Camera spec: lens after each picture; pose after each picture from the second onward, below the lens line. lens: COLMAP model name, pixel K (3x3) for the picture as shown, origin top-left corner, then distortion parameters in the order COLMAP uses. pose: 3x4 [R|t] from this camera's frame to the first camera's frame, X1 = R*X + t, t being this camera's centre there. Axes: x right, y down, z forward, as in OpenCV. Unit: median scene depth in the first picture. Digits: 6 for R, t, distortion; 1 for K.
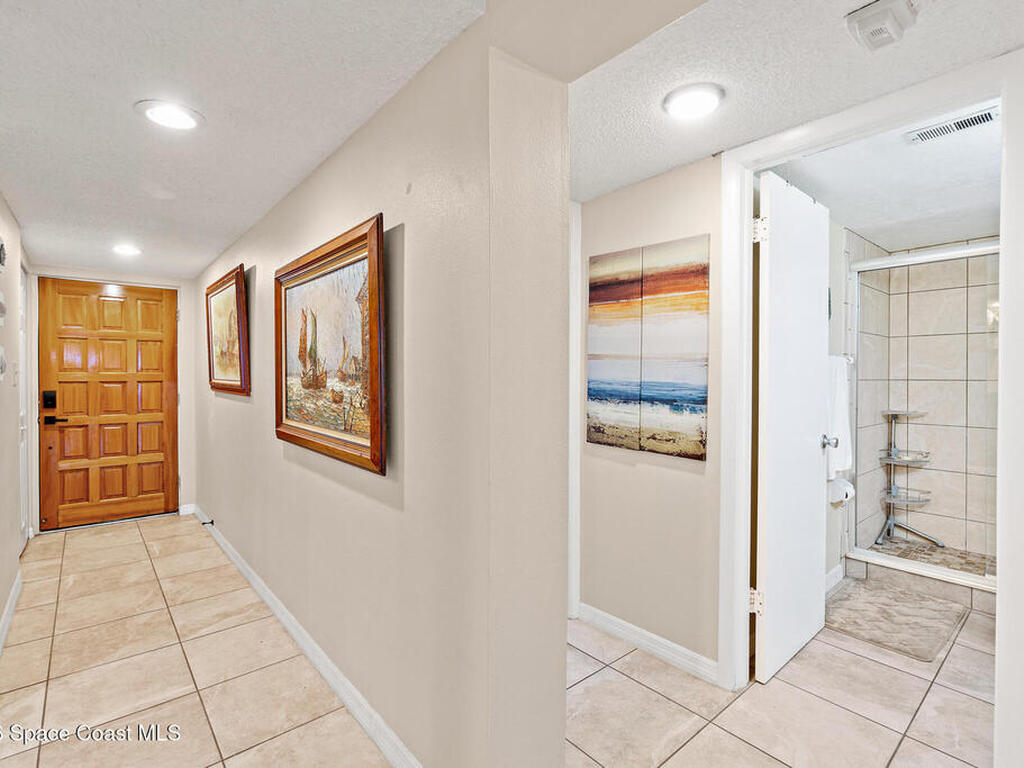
lens RADIAL K [[499.0, 0, 511.3], [0, 499.0, 383.0], [0, 0, 1]] dist [-0.001719, -0.000074]
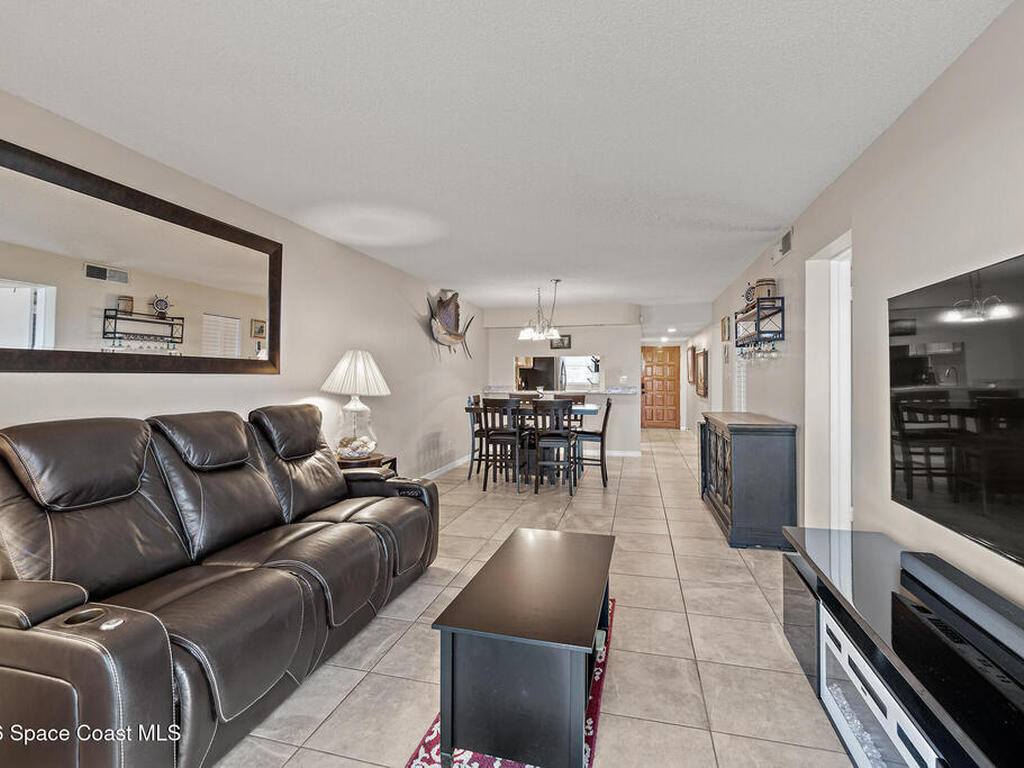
lens RADIAL K [[499.0, 0, 508.9], [0, 499.0, 378.6], [0, 0, 1]] dist [-0.001719, -0.000074]
pose [[0.570989, 0.002913, -0.820952, 1.099122], [-0.010422, 0.999939, -0.003700, 0.010273], [0.820891, 0.010668, 0.570985, -1.404984]]
